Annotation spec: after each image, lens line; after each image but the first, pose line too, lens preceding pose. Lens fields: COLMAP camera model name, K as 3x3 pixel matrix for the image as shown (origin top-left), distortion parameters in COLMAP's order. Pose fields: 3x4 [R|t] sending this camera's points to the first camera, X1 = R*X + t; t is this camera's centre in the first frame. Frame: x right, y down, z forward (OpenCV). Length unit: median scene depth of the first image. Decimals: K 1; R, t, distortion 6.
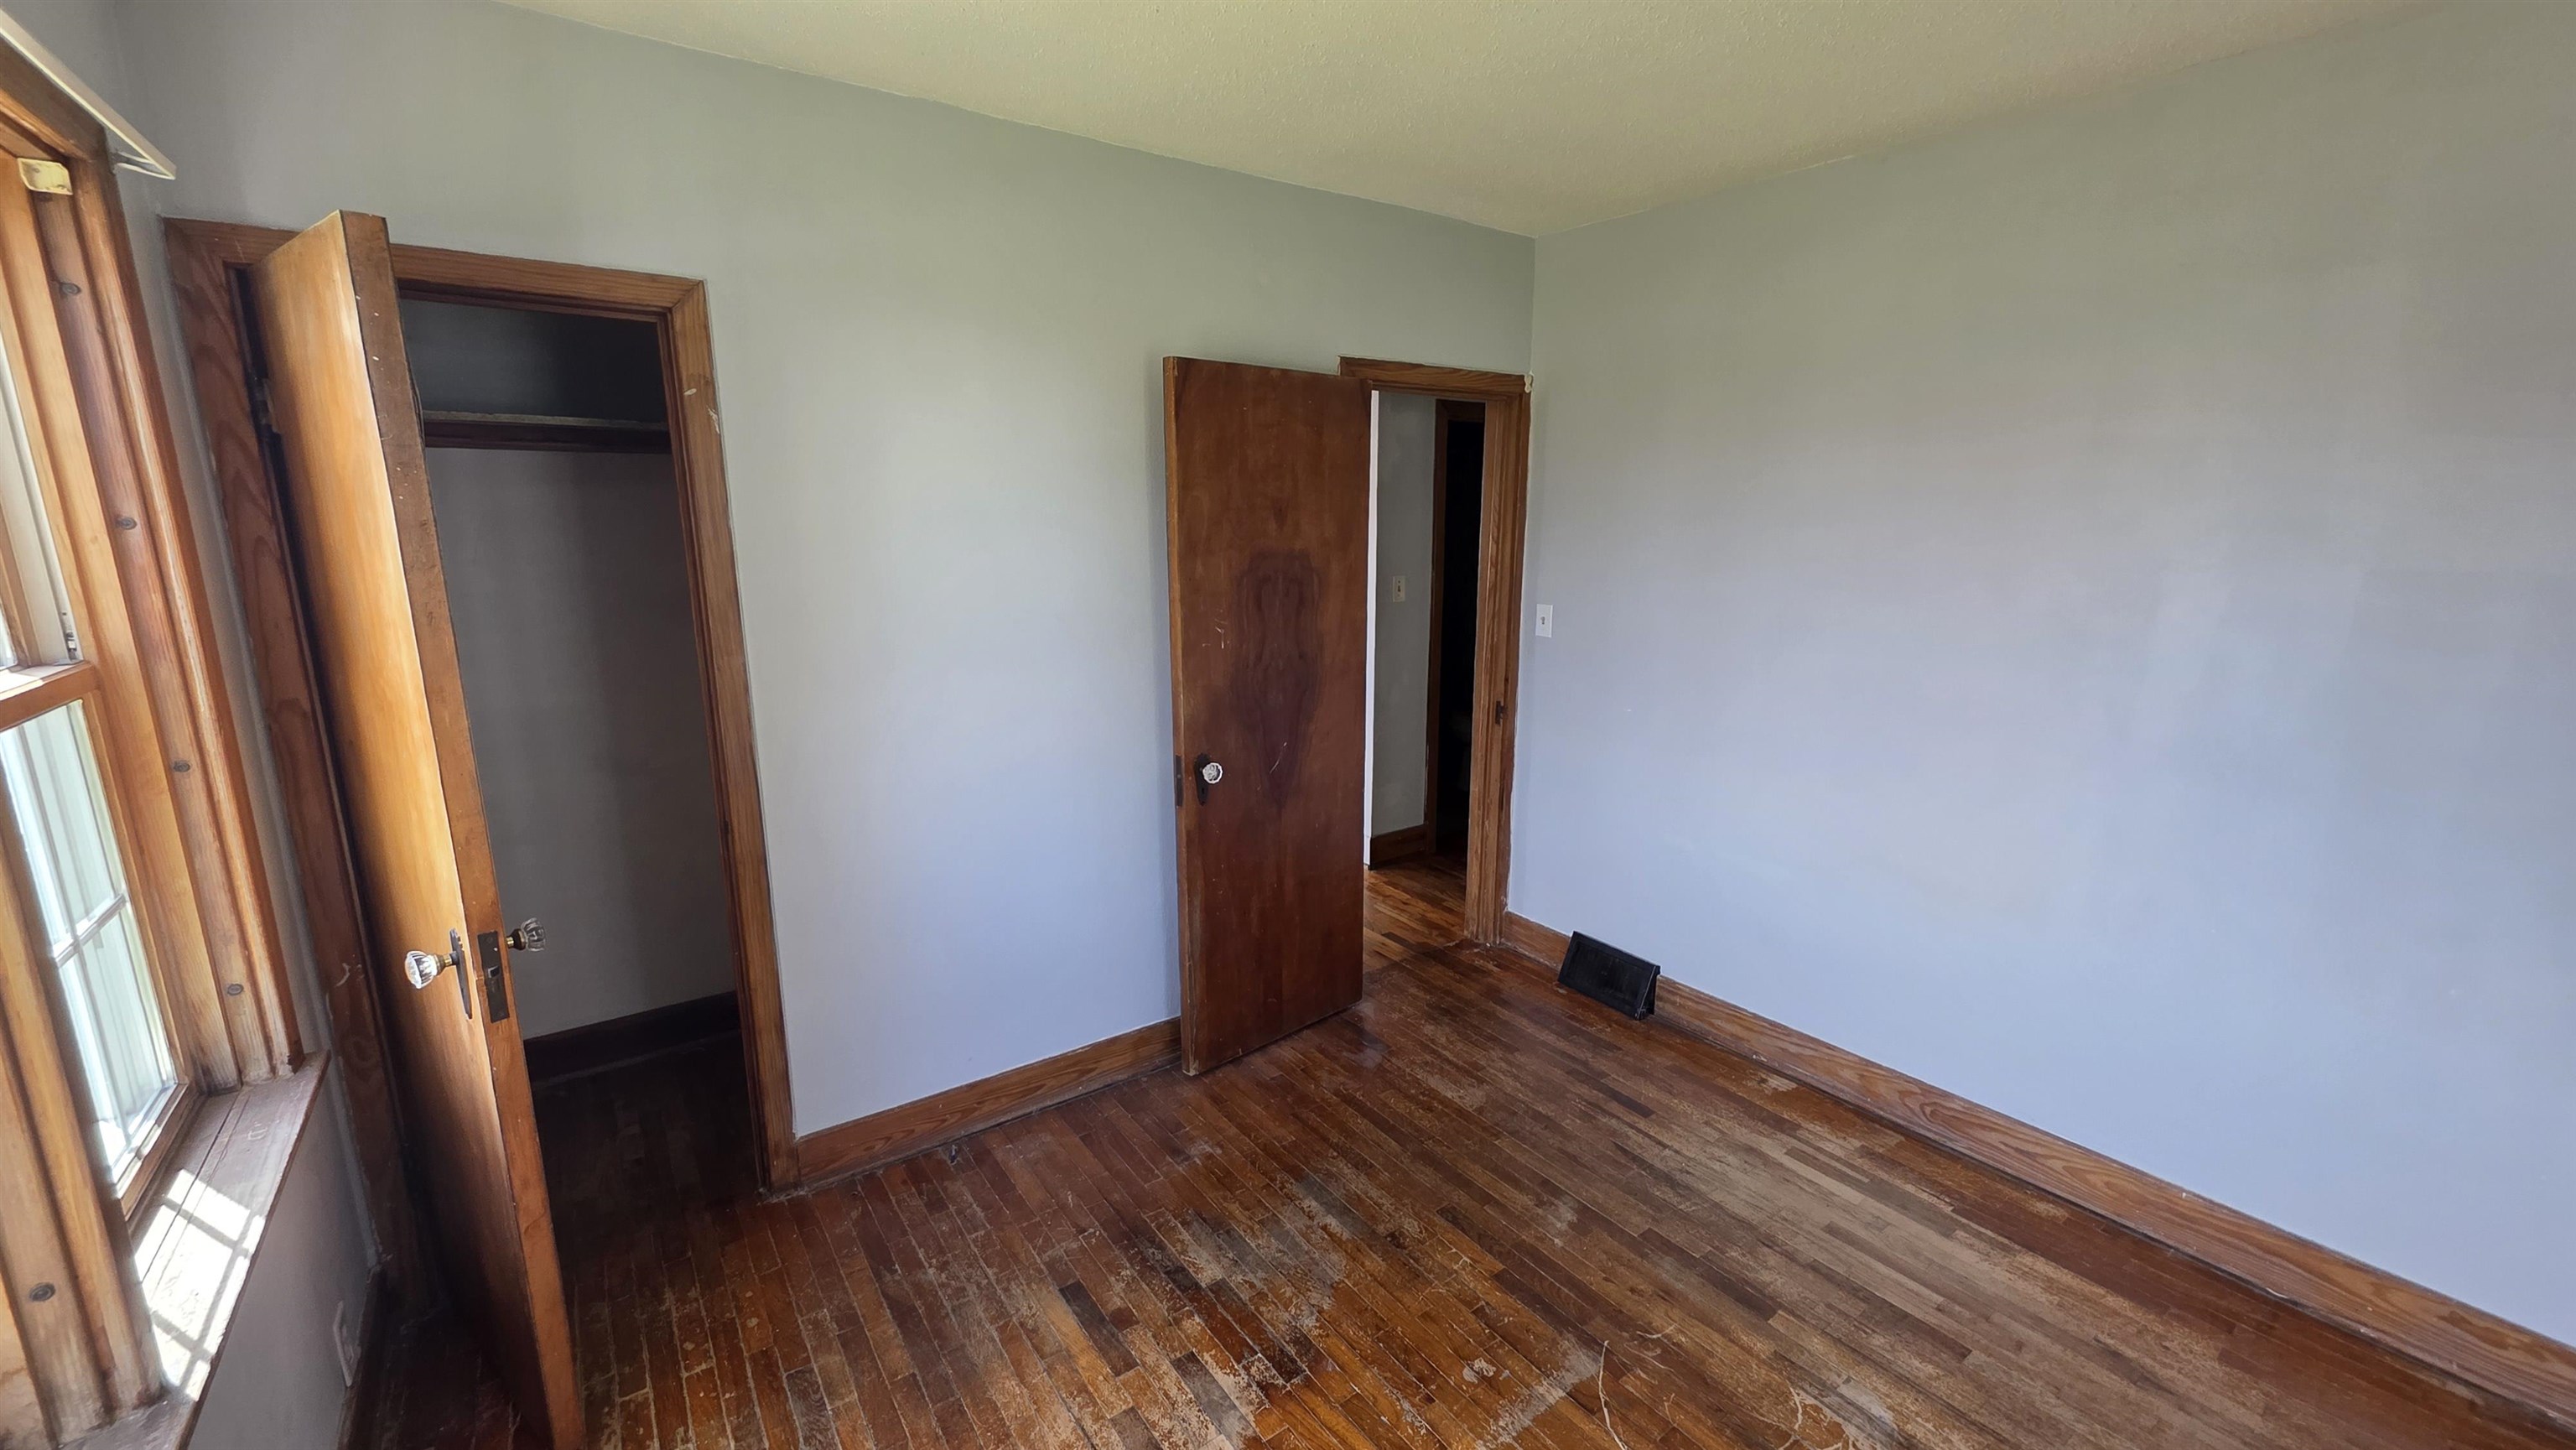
lens RADIAL K [[1025.2, 0, 1288.0], [0, 1025.2, 725.0], [0, 0, 1]] dist [0.003023, 0.000159]
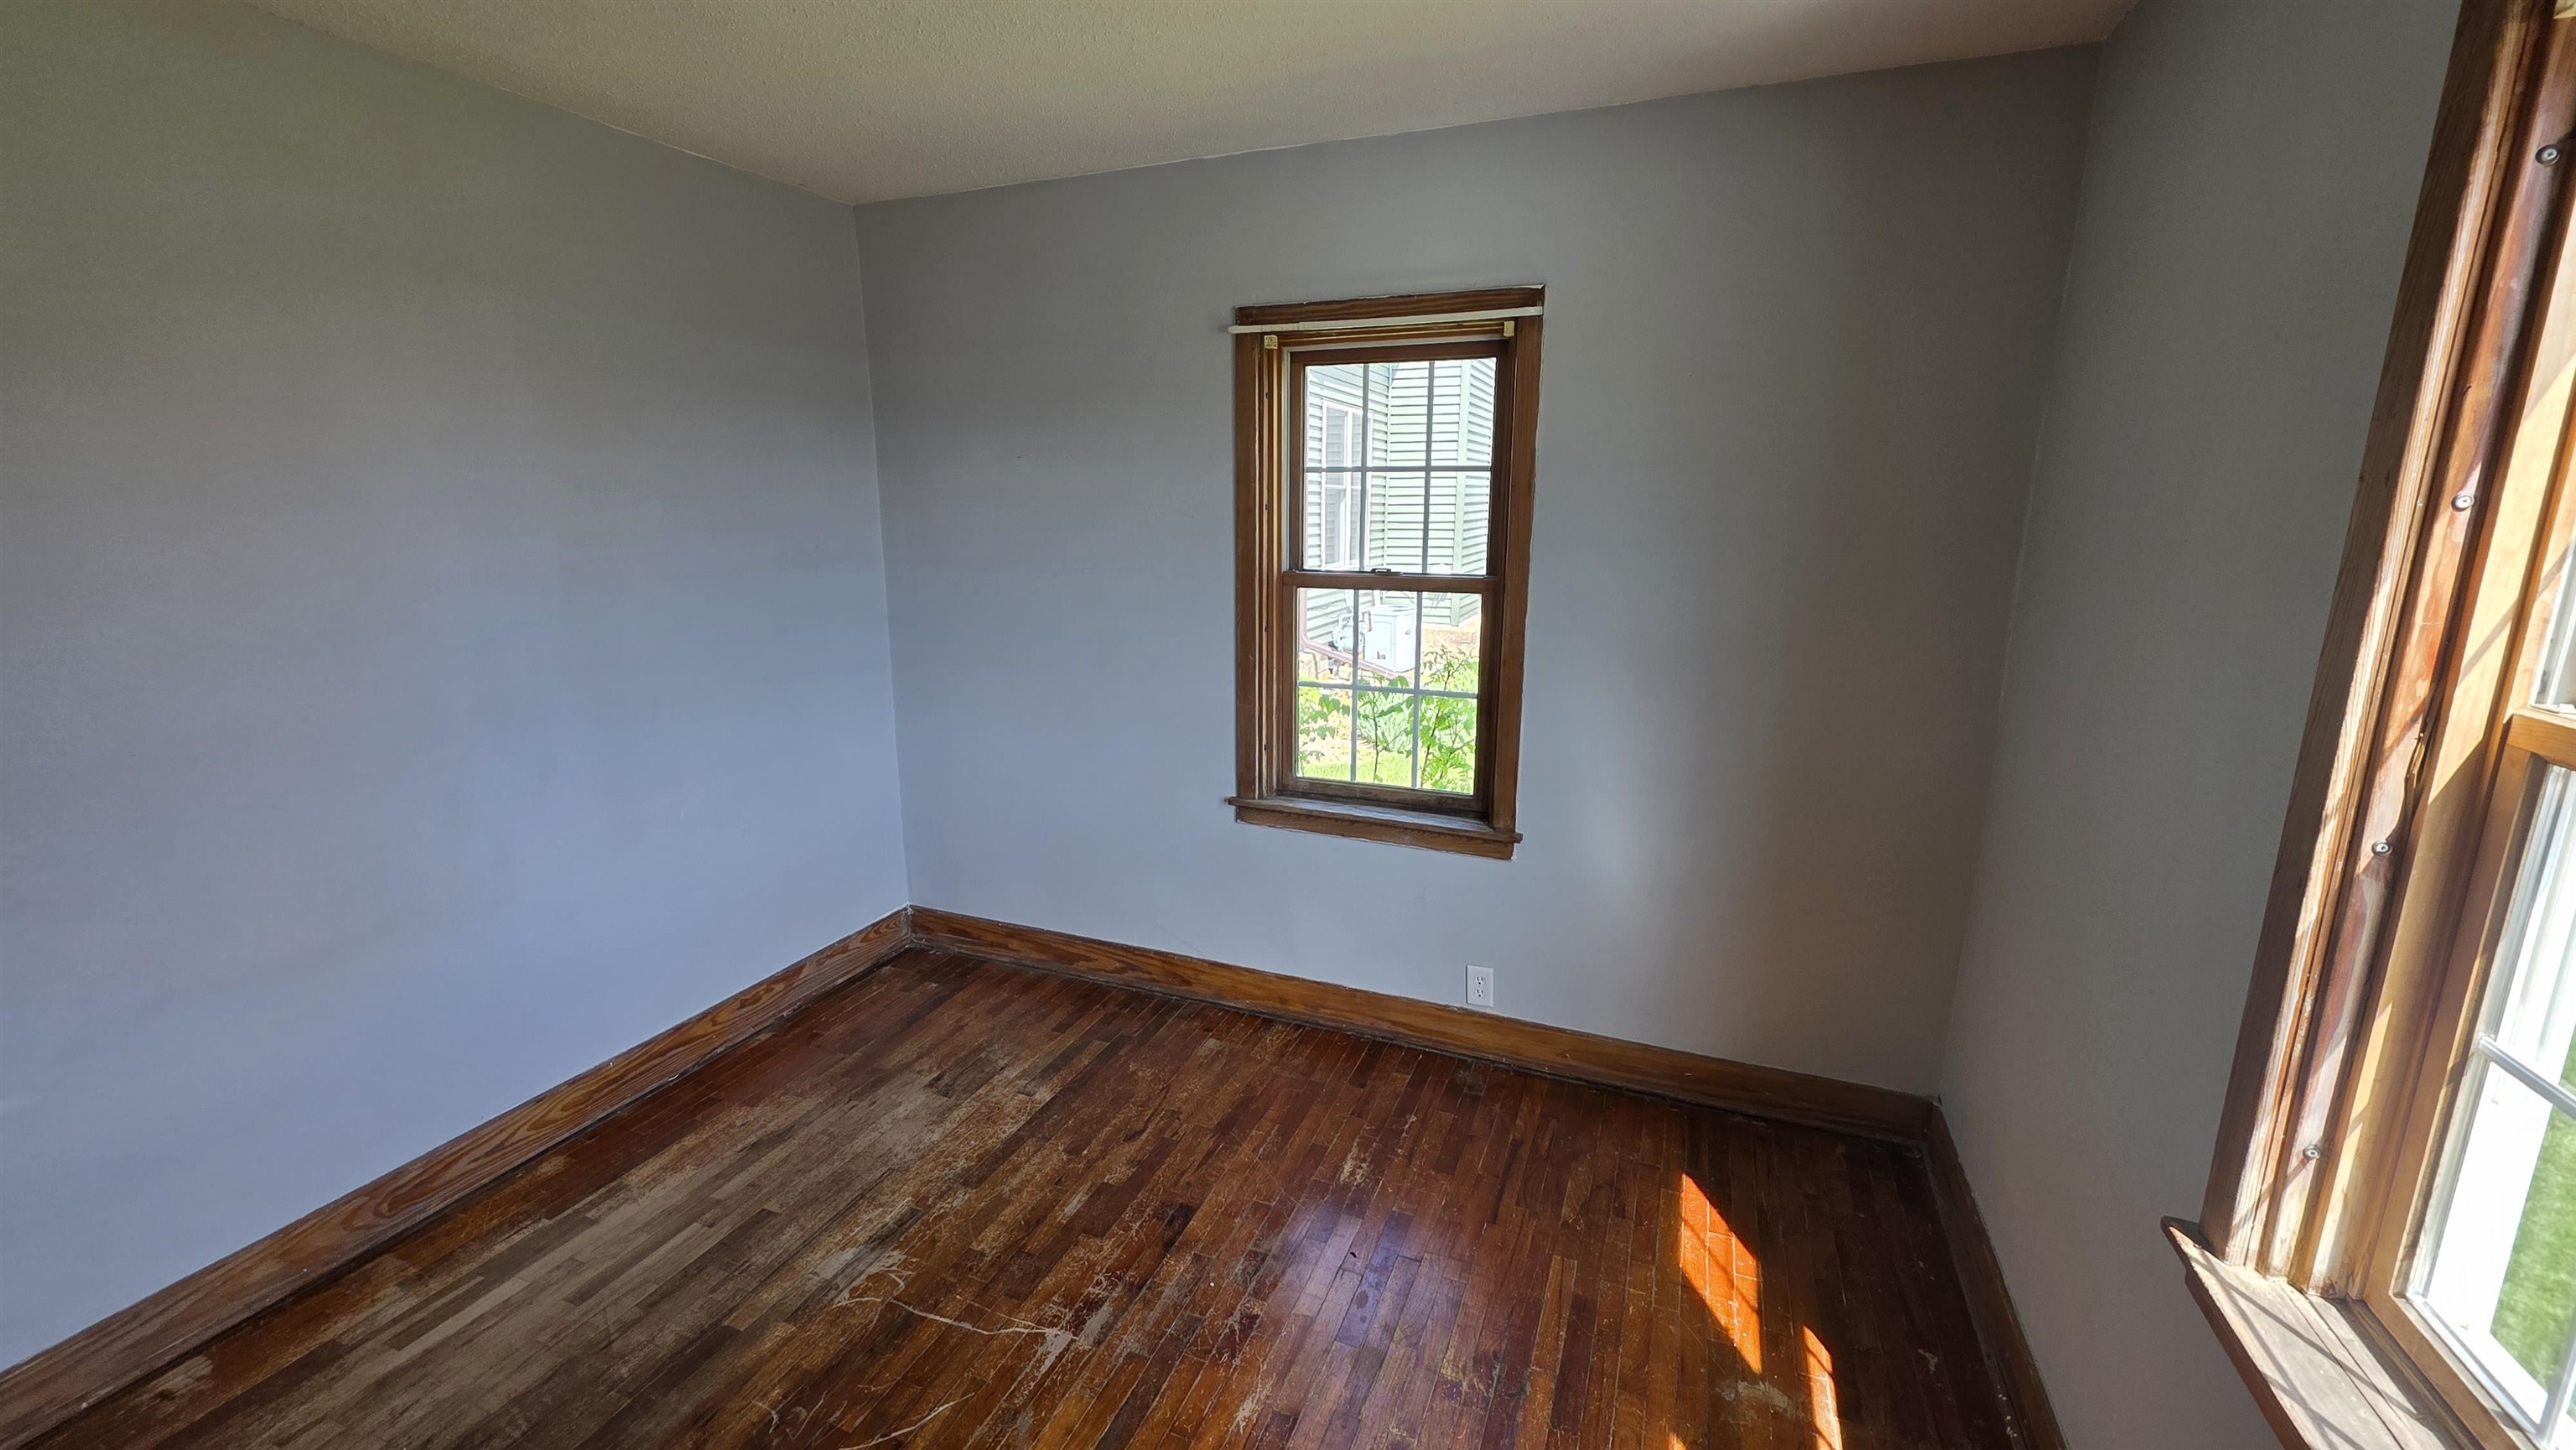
lens RADIAL K [[1022.3, 0, 1286.5], [0, 1022.3, 718.7], [0, 0, 1]] dist [0.003152, -0.000077]
pose [[-0.529013, -0.182038, 0.828859, -0.434533], [0.175400, 0.932175, 0.316676, -0.148855], [-0.830289, 0.312908, -0.461203, 0.733499]]
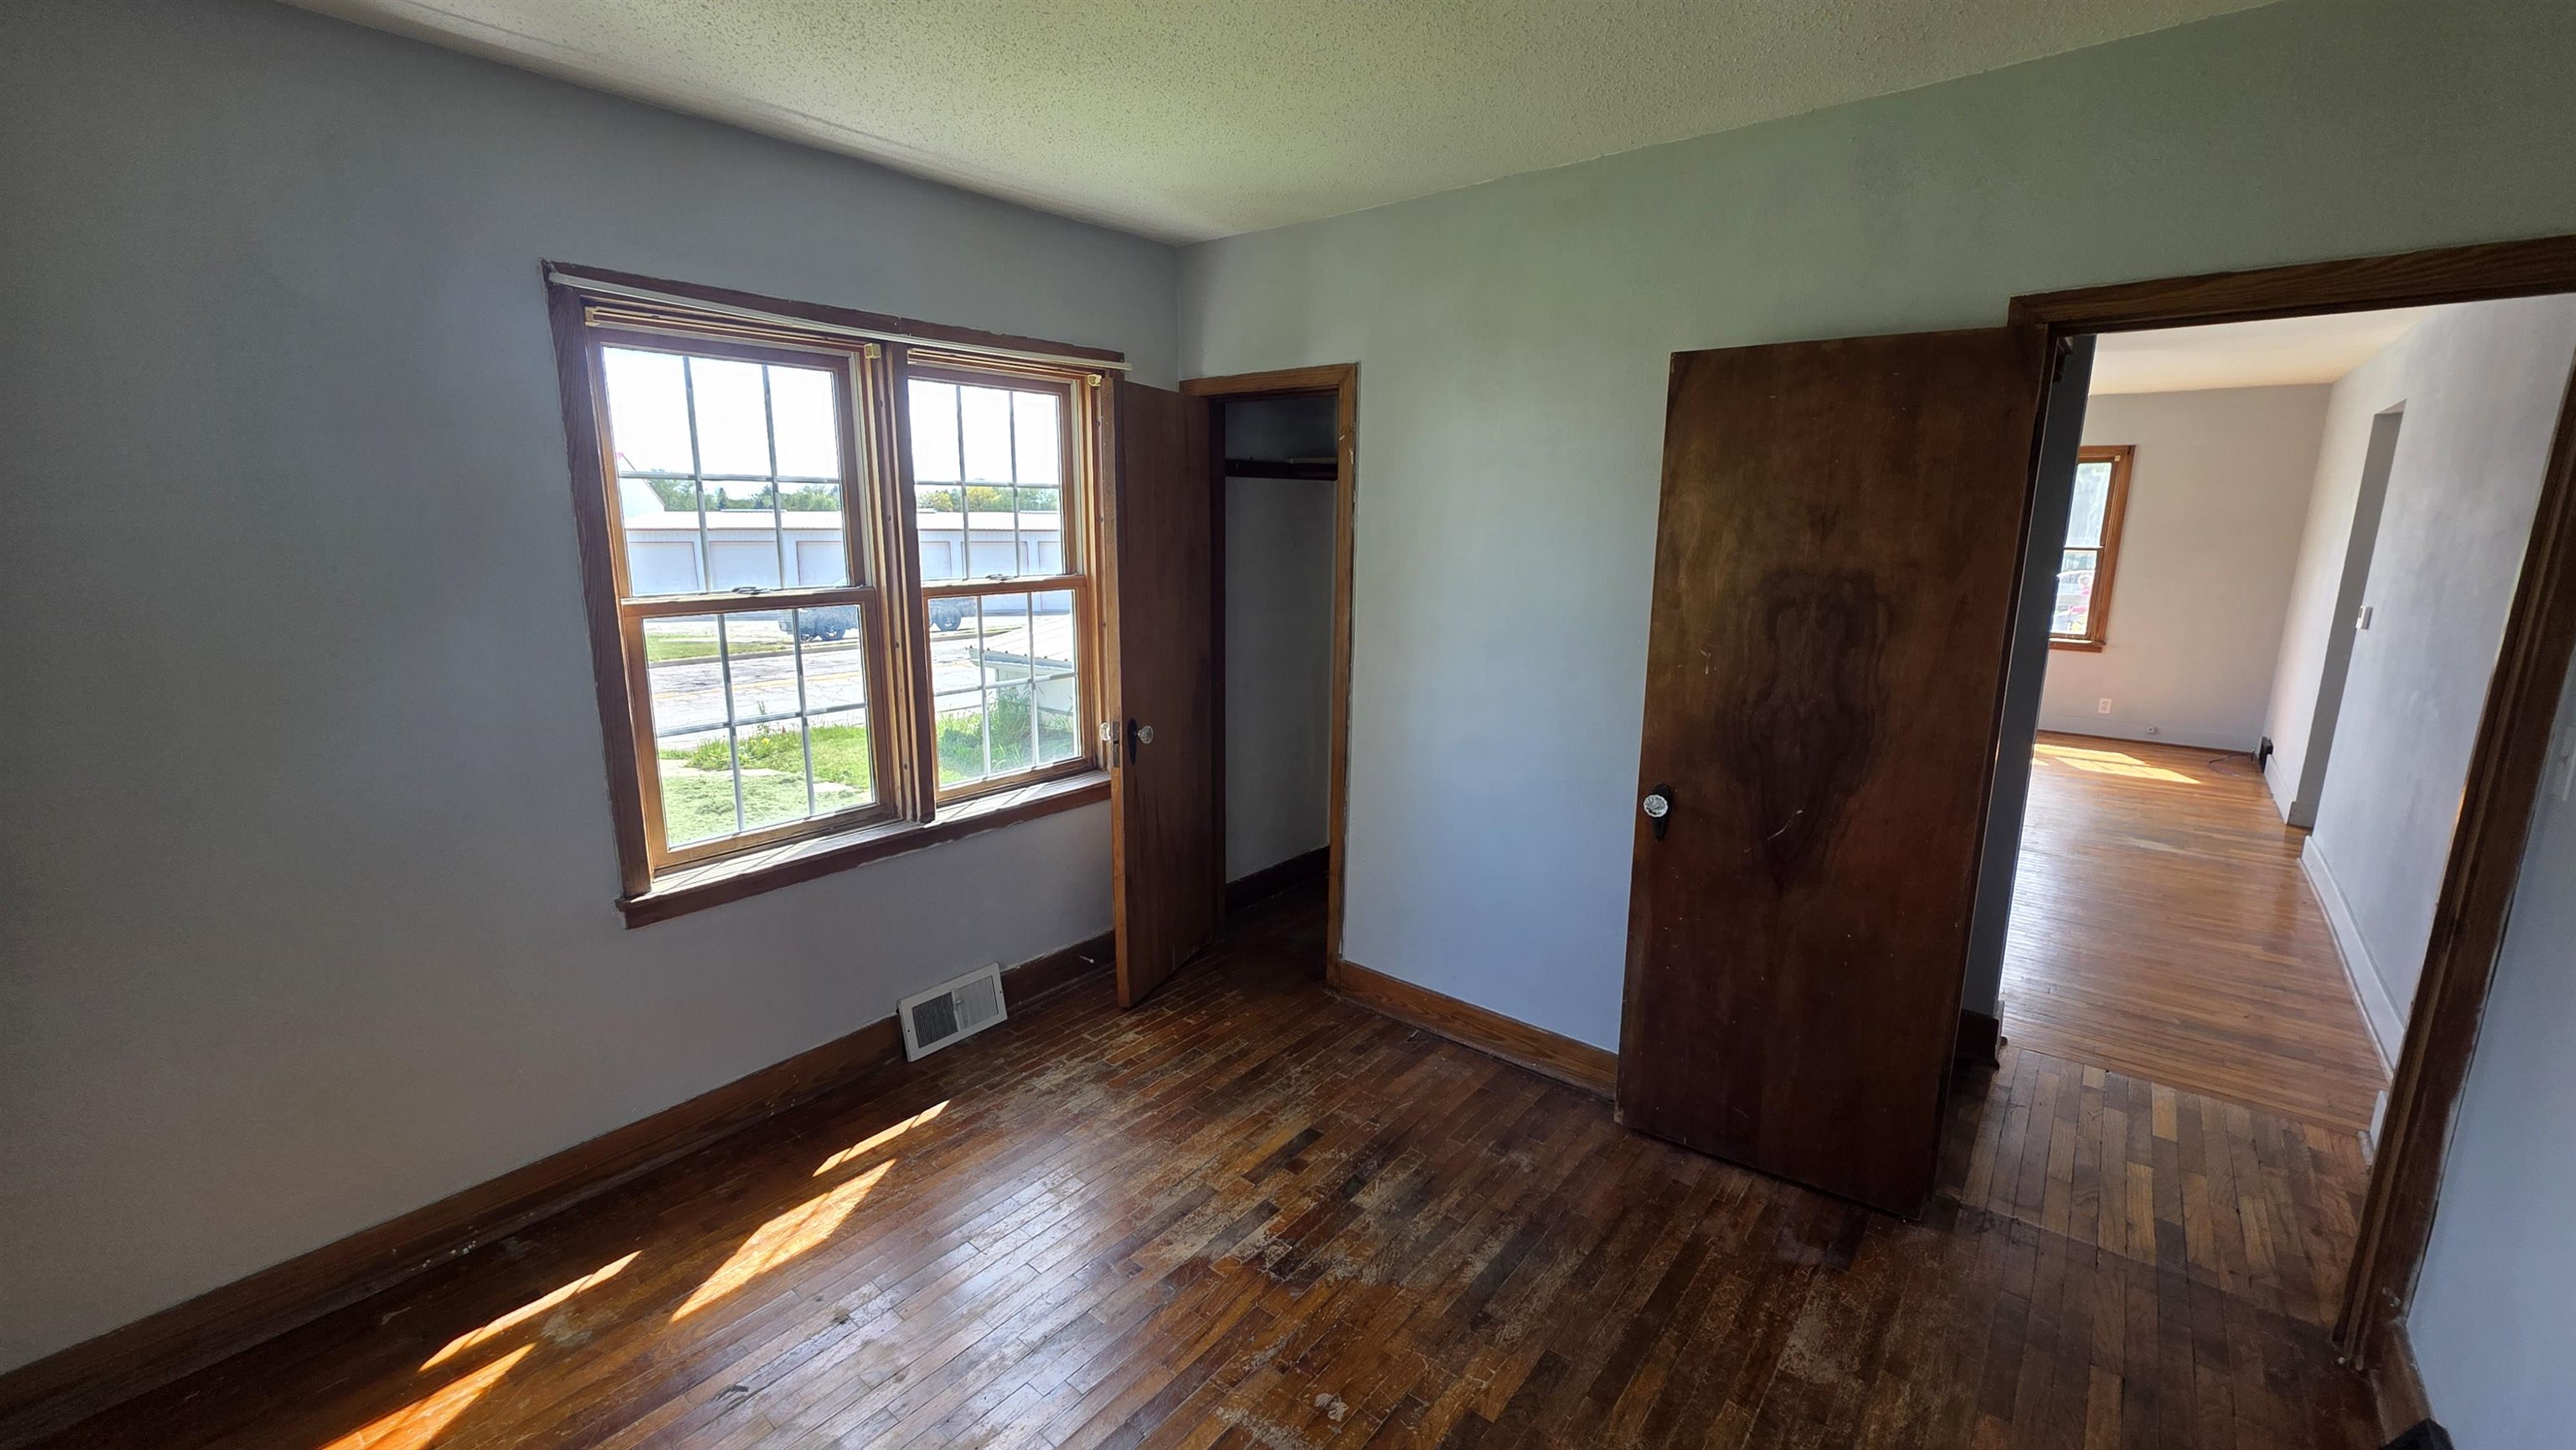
lens RADIAL K [[1025.2, 0, 1288.0], [0, 1025.2, 725.0], [0, 0, 1]] dist [0.003023, 0.000159]
pose [[0.255460, 0.192881, -0.947384, 0.797193], [-0.206914, 0.968101, 0.141305, -0.096660], [0.944419, 0.159929, 0.287221, 0.482171]]
